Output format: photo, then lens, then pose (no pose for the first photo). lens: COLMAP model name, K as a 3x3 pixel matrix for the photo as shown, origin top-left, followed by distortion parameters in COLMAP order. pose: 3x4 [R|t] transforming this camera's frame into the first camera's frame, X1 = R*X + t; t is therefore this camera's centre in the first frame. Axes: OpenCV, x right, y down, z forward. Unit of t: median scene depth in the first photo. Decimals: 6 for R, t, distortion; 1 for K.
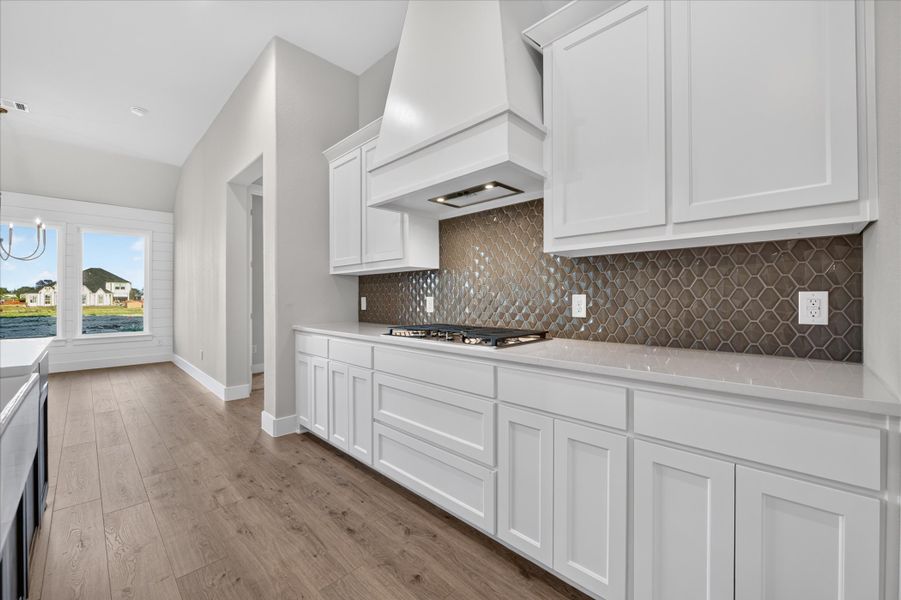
lens RADIAL K [[360.9, 0, 453.0], [0, 360.9, 299.6], [0, 0, 1]] dist [-0.008628, 0.000309]
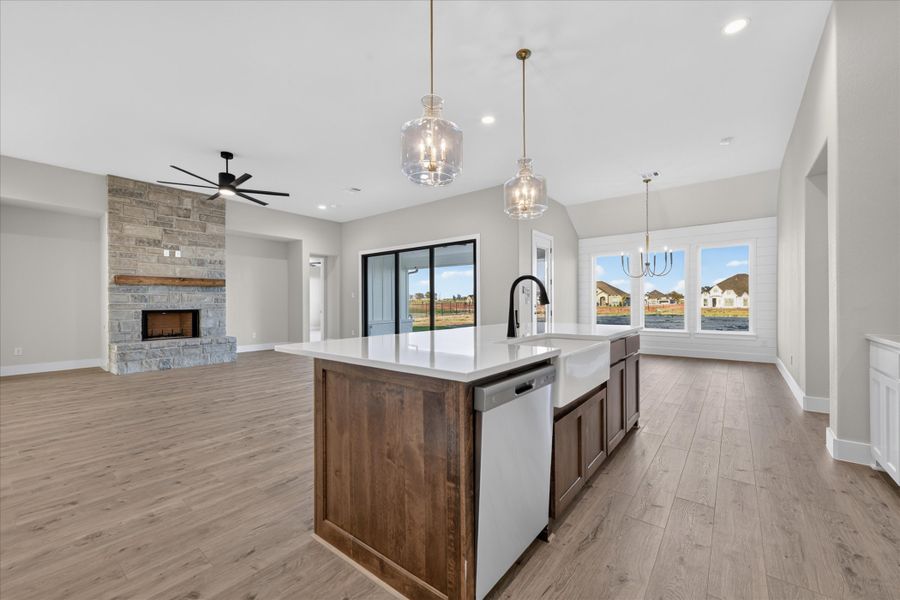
lens RADIAL K [[360.5, 0, 449.2], [0, 360.5, 303.9], [0, 0, 1]] dist [-0.008628, 0.000309]
pose [[0.096044, 0.004989, -0.995365, 0.300518], [-0.001761, 0.999987, 0.004842, 0.001357], [0.995376, 0.001288, 0.096052, -0.022495]]
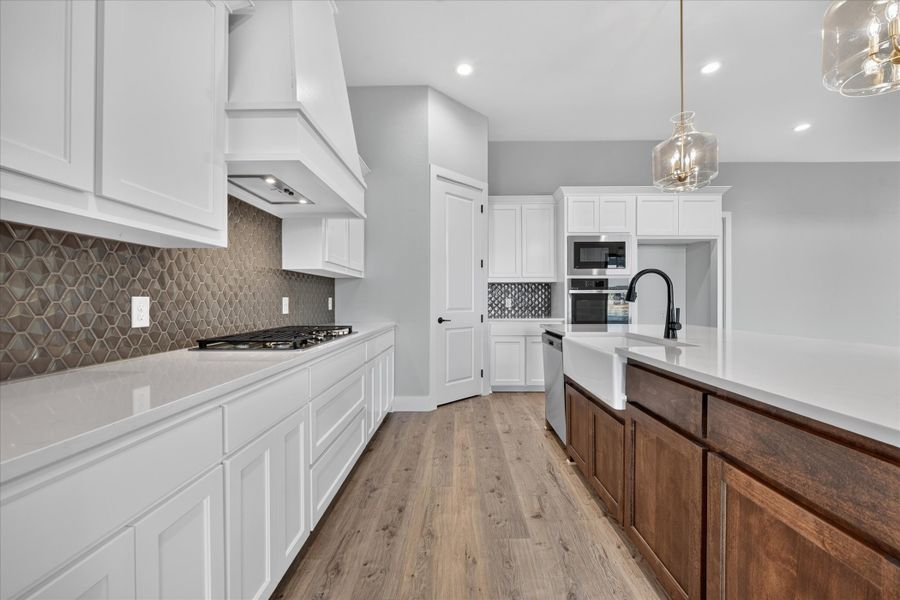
lens RADIAL K [[360.5, 0, 462.0], [0, 360.5, 299.1], [0, 0, 1]] dist [-0.008628, 0.000309]
pose [[-0.703210, 0.008469, 0.710931, -0.780812], [0.008337, 0.999959, -0.003665, 0.000807], [-0.710933, 0.003349, -0.703252, 1.060657]]
